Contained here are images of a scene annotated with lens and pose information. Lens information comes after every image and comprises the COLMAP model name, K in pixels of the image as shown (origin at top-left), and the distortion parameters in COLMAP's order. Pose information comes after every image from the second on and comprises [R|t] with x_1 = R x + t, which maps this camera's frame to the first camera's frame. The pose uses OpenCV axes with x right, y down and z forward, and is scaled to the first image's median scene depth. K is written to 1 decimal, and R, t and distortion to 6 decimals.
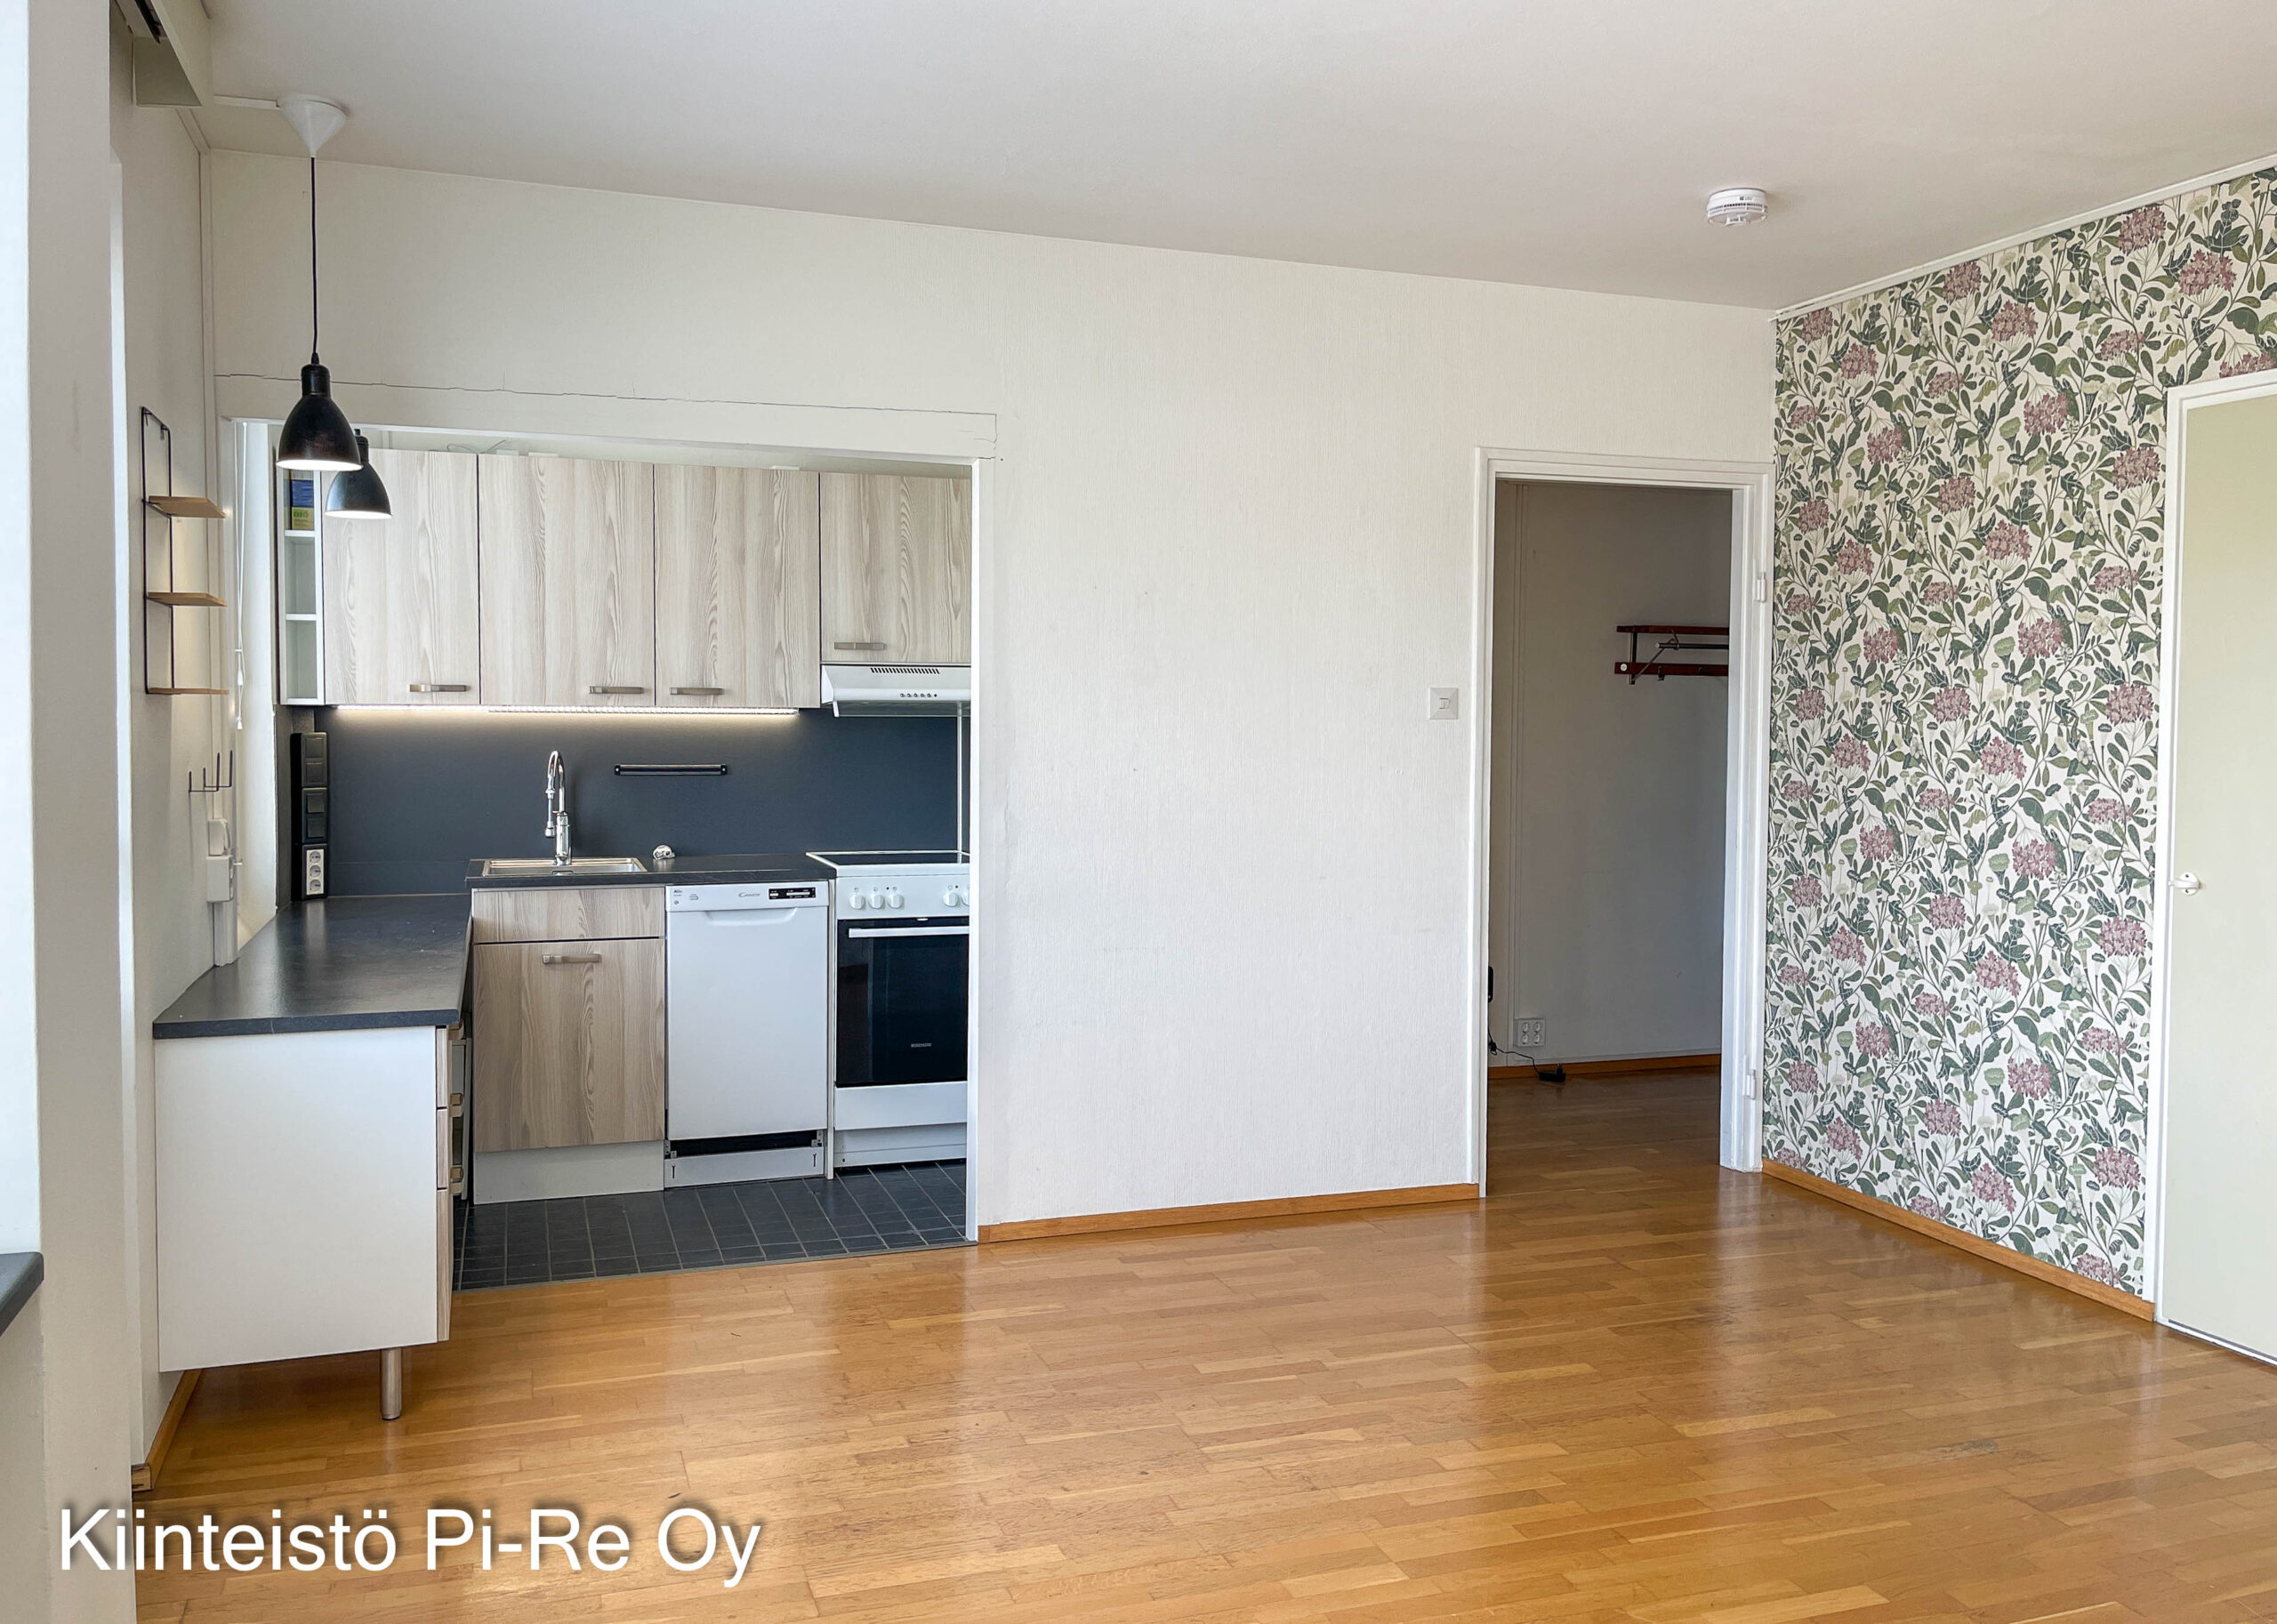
lens RADIAL K [[1824.3, 0, 1187.4], [0, 1824.3, 780.6], [0, 0, 1]] dist [0.028570, -0.051395]
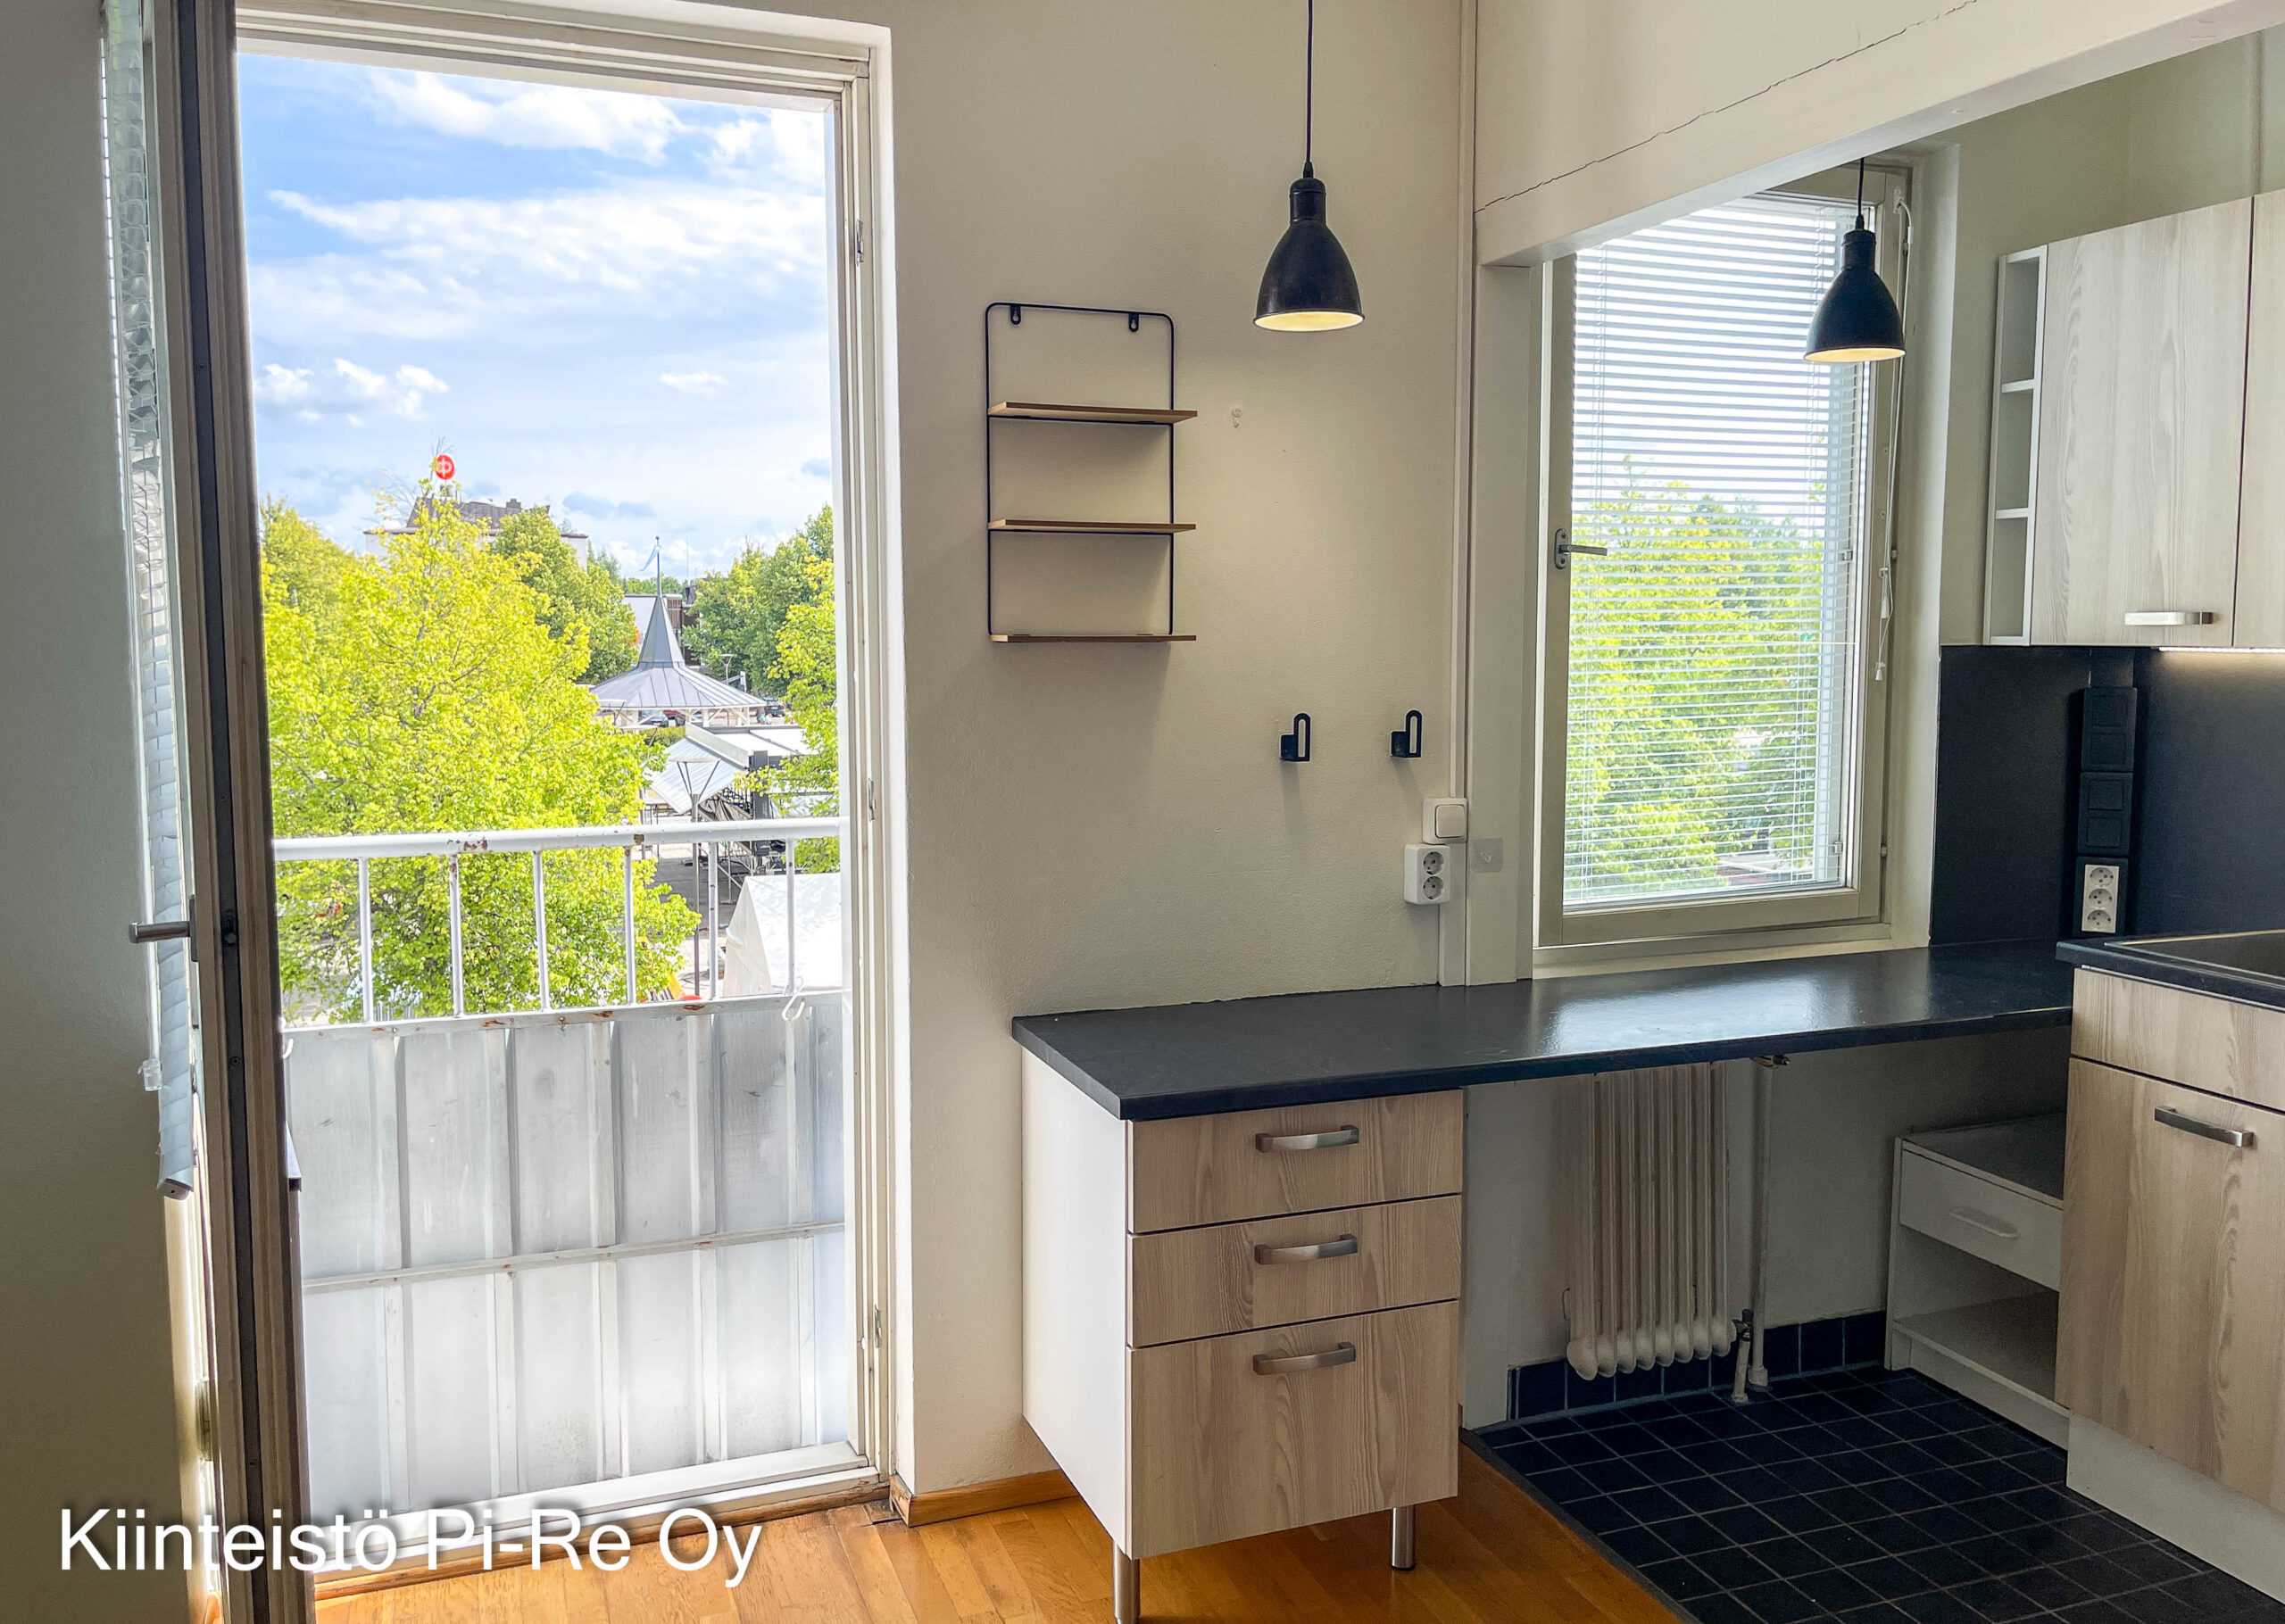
lens RADIAL K [[1830.5, 0, 1128.2], [0, 1830.5, 780.5], [0, 0, 1]] dist [0.028570, -0.051395]
pose [[-0.005093, 0.083675, -0.996480, 0.181173], [-0.036281, 0.995821, 0.083805, -0.035032], [0.999329, 0.036580, -0.002036, 0.651961]]
